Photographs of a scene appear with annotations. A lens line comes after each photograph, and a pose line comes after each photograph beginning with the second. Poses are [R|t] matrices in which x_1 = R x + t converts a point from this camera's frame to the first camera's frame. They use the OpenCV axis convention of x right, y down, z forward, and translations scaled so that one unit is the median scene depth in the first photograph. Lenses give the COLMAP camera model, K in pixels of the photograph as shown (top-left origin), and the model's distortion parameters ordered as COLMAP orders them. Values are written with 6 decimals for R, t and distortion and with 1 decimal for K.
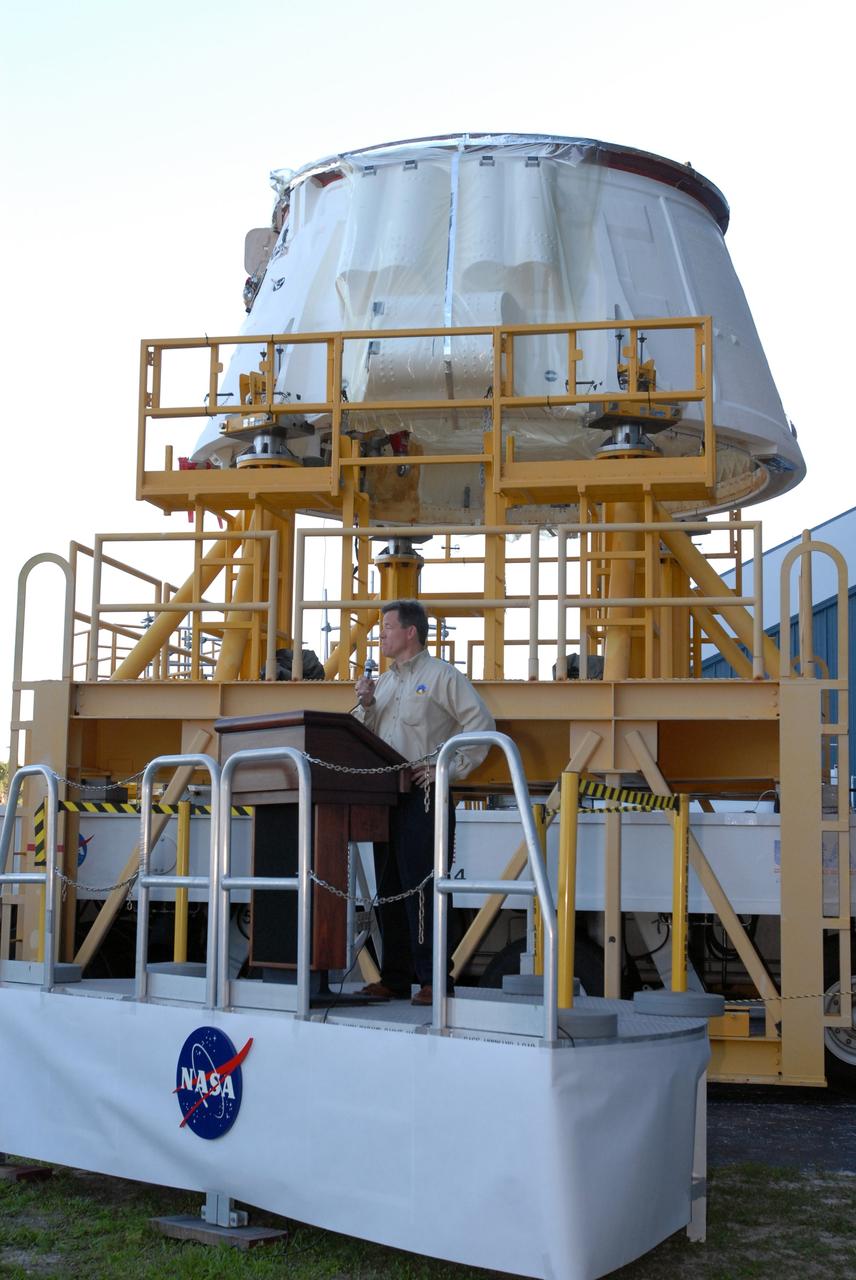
lens RADIAL K [[1807.5, 0, 428.0], [0, 1807.5, 640.0], [0, 0, 1]] dist [0.010014, 0.071552]
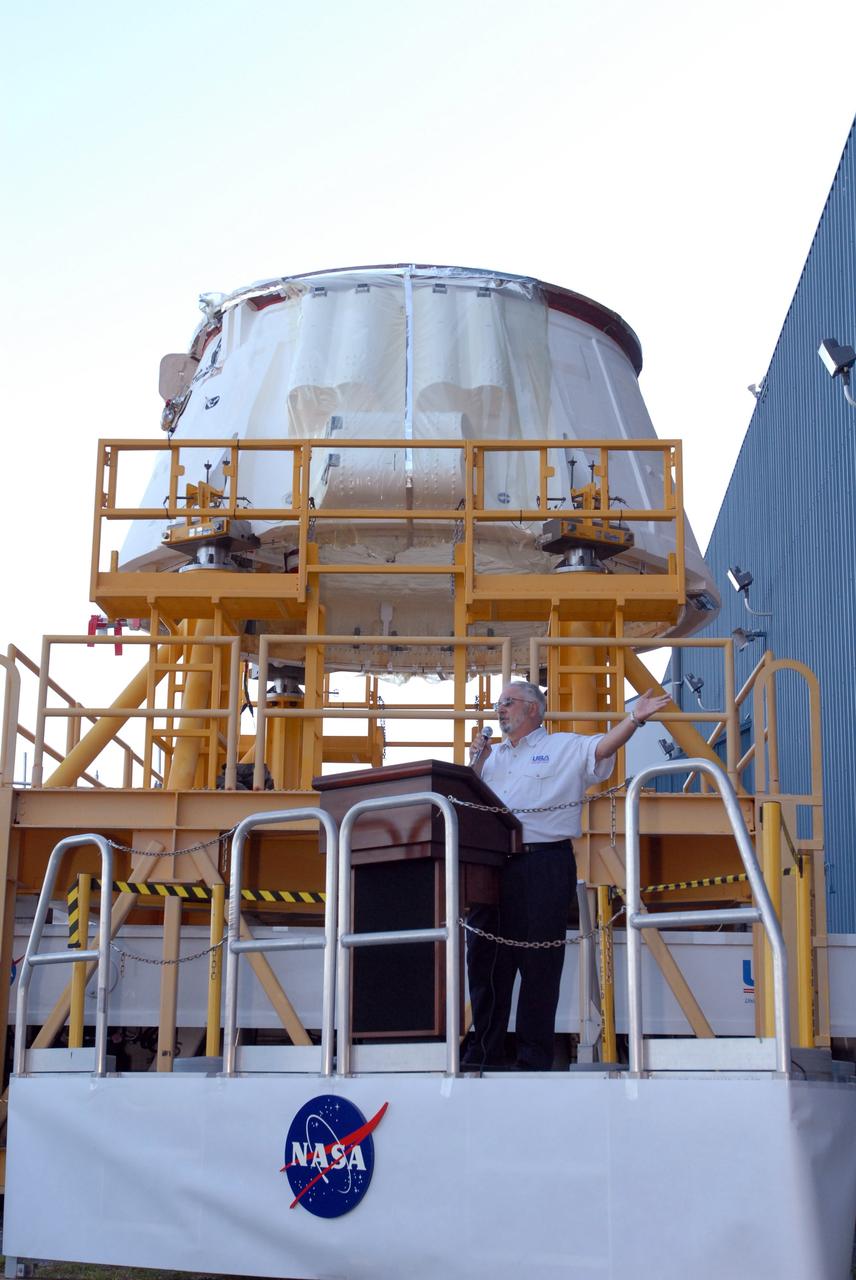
lens RADIAL K [[1807.5, 0, 428.0], [0, 1807.5, 640.0], [0, 0, 1]] dist [0.010014, 0.071552]
pose [[0.988337, 0.035012, 0.148206, -0.122798], [-0.018035, 0.993273, -0.114382, 0.049108], [-0.151213, 0.110375, 0.982320, 0.029033]]
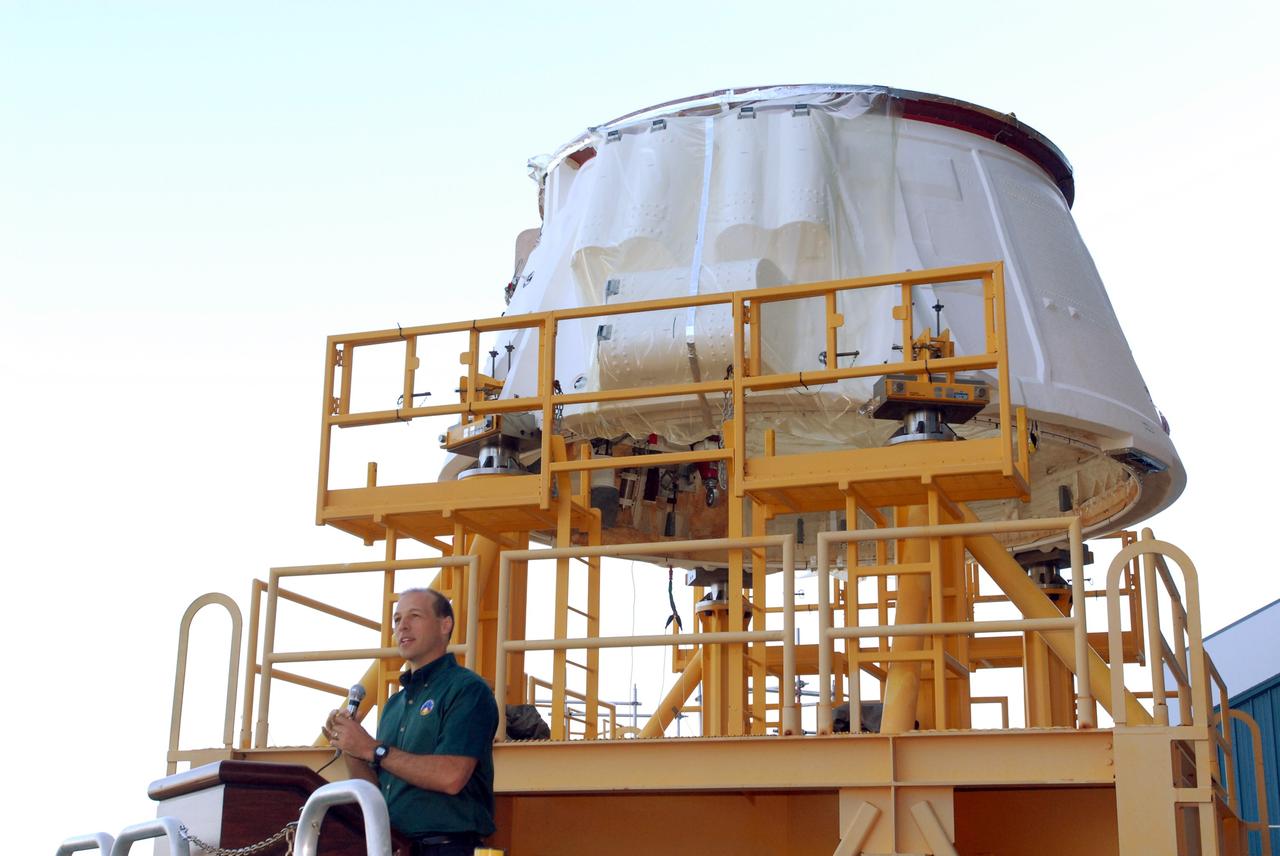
lens RADIAL K [[1807.5, 0, 633.6], [0, 1807.5, 441.5], [0, 0, 1]] dist [0.010014, 0.071552]
pose [[0.987511, -0.042650, -0.151670, 0.106473], [0.018559, 0.987450, -0.156839, 0.016914], [0.156456, 0.152065, 0.975909, 0.206807]]
